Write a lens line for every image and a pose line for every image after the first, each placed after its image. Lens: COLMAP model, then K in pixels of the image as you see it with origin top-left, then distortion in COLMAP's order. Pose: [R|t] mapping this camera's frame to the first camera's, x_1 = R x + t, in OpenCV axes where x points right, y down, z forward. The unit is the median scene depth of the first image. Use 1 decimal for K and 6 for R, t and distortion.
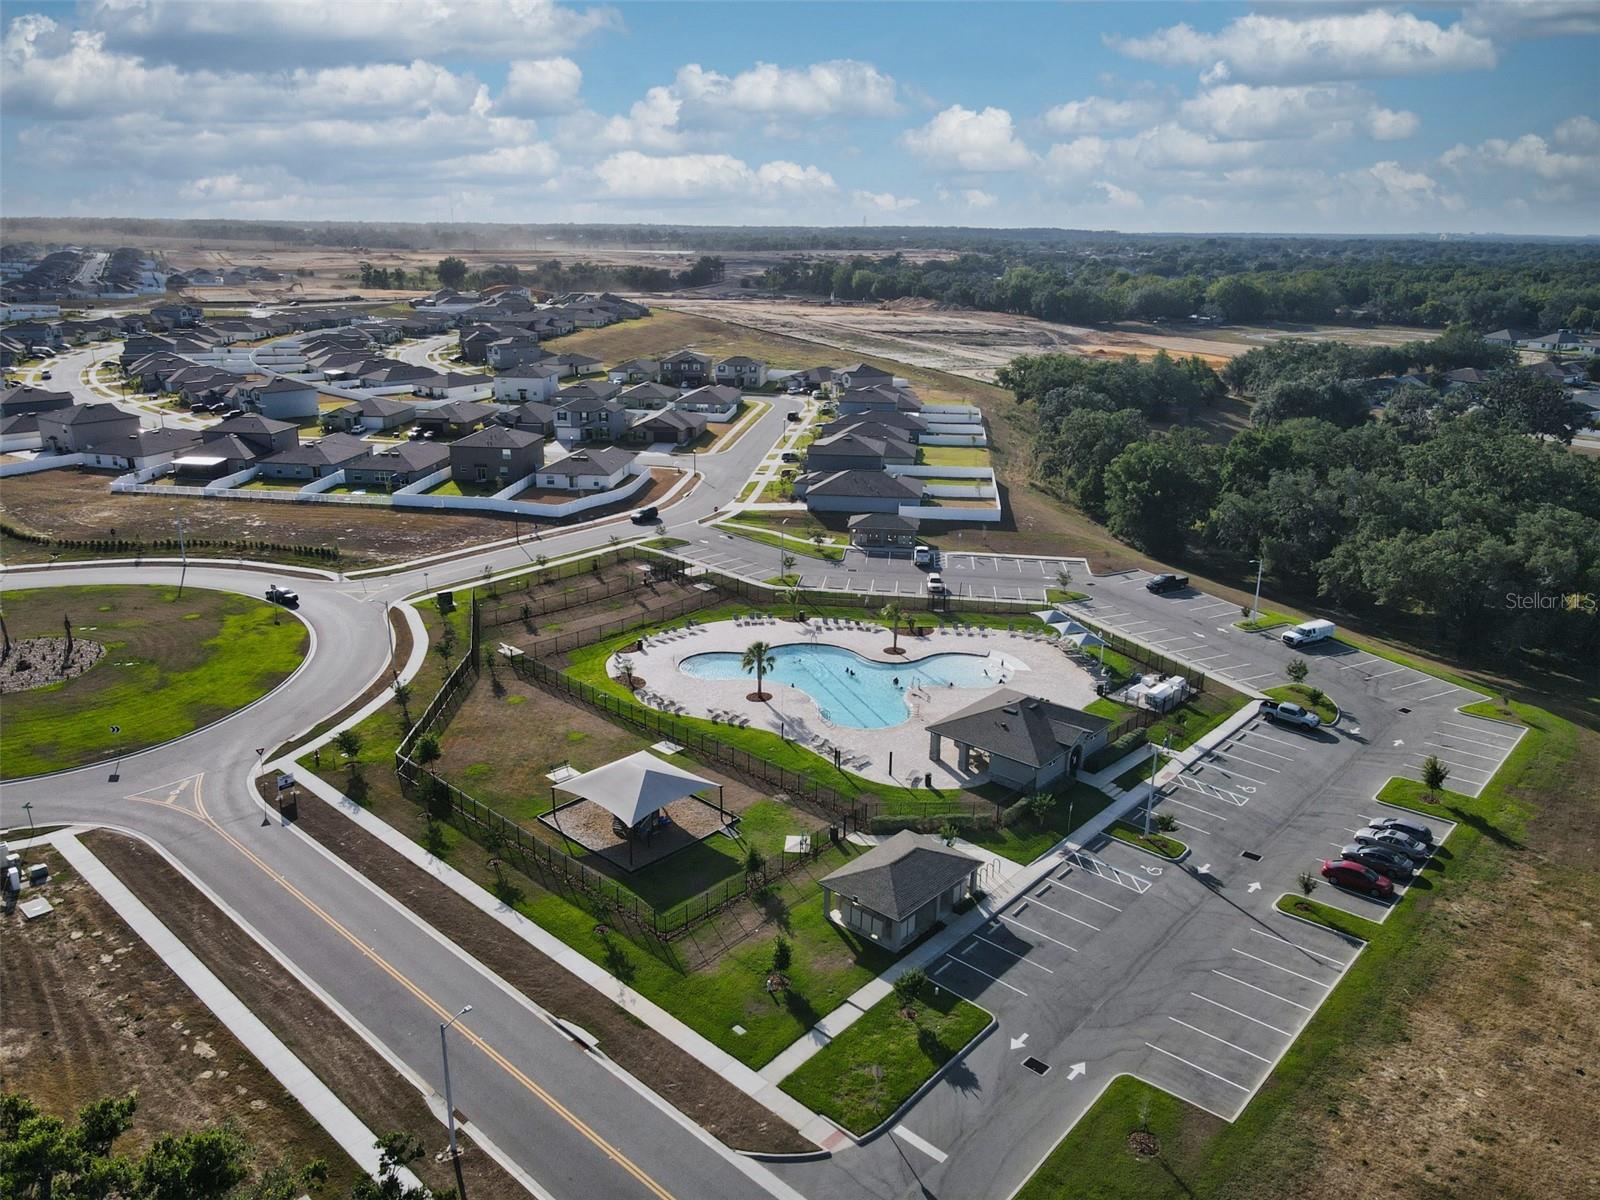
lens RADIAL K [[1188.2, 0, 791.6], [0, 1188.2, 596.7], [0, 0, 1]] dist [0.018539, 0.007143]
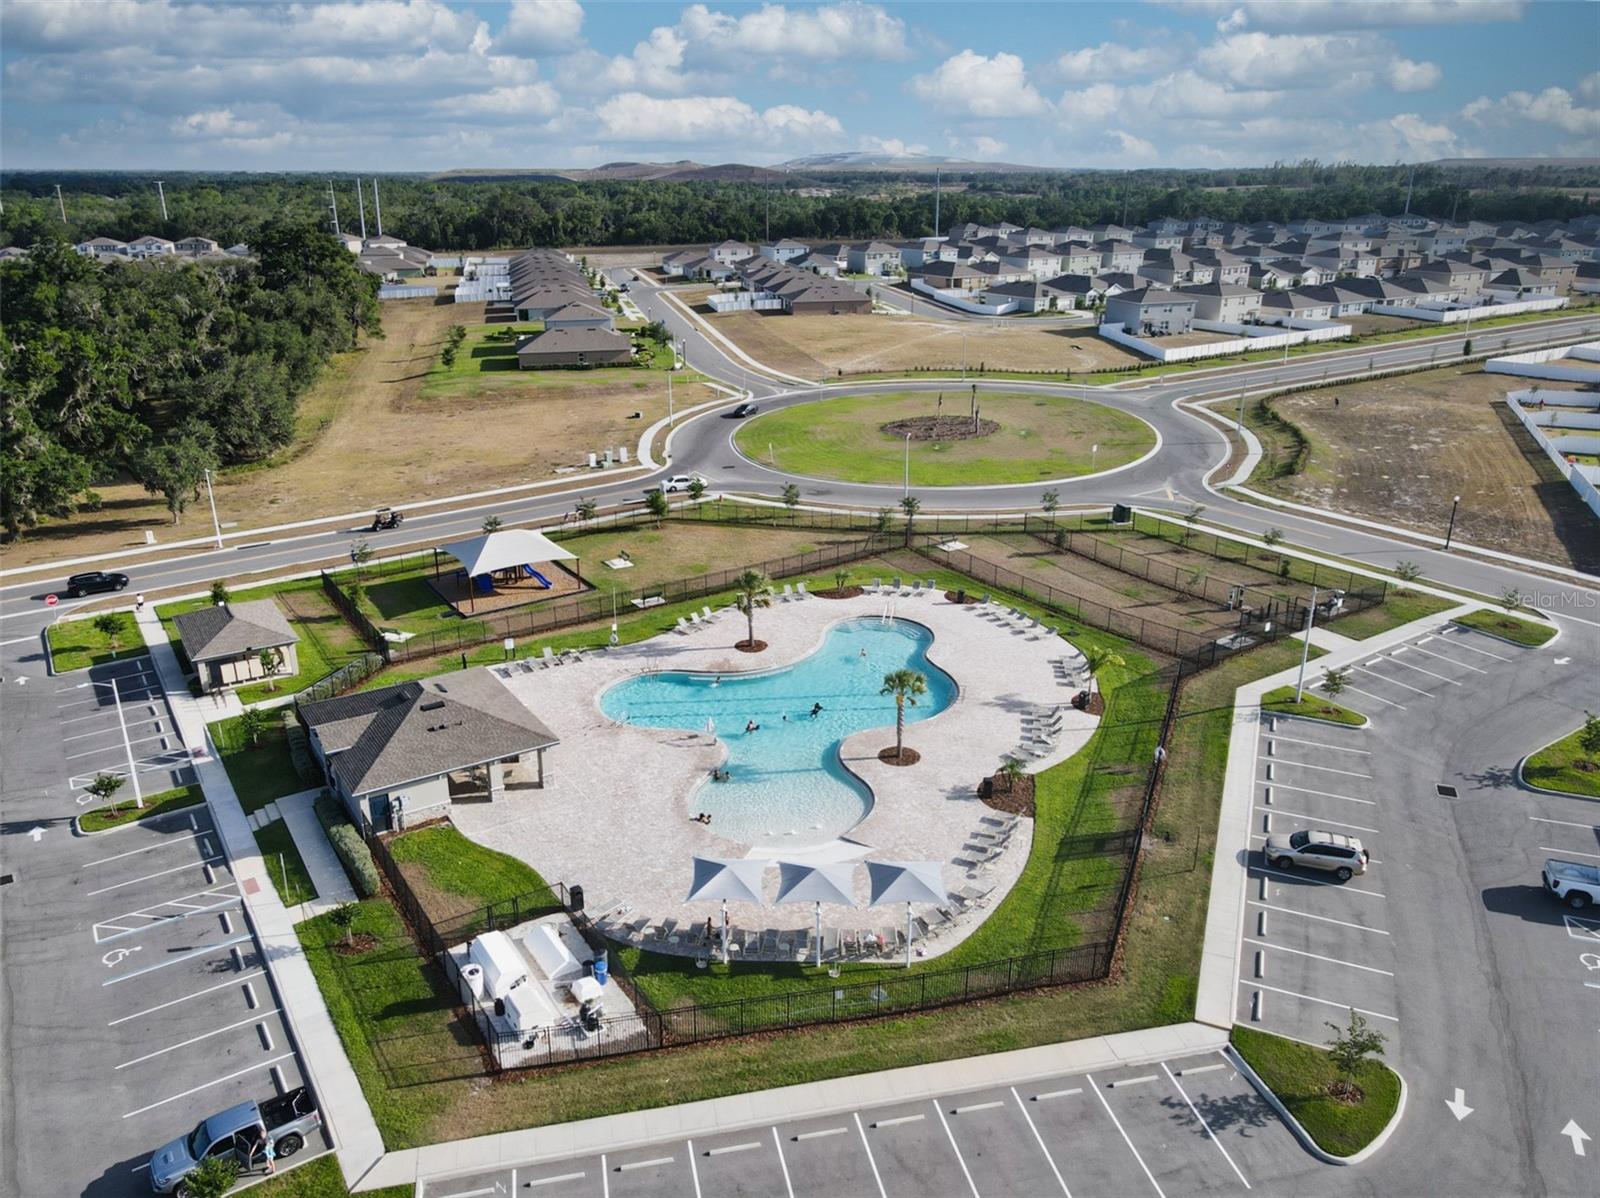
lens RADIAL K [[1188.2, 0, 791.6], [0, 1188.2, 595.7], [0, 0, 1]] dist [0.018539, 0.007143]
pose [[-0.263404, 0.316122, -0.911419, 0.629416], [-0.289997, 0.875136, 0.387348, -0.237156], [0.920065, 0.366338, -0.138840, 1.092522]]
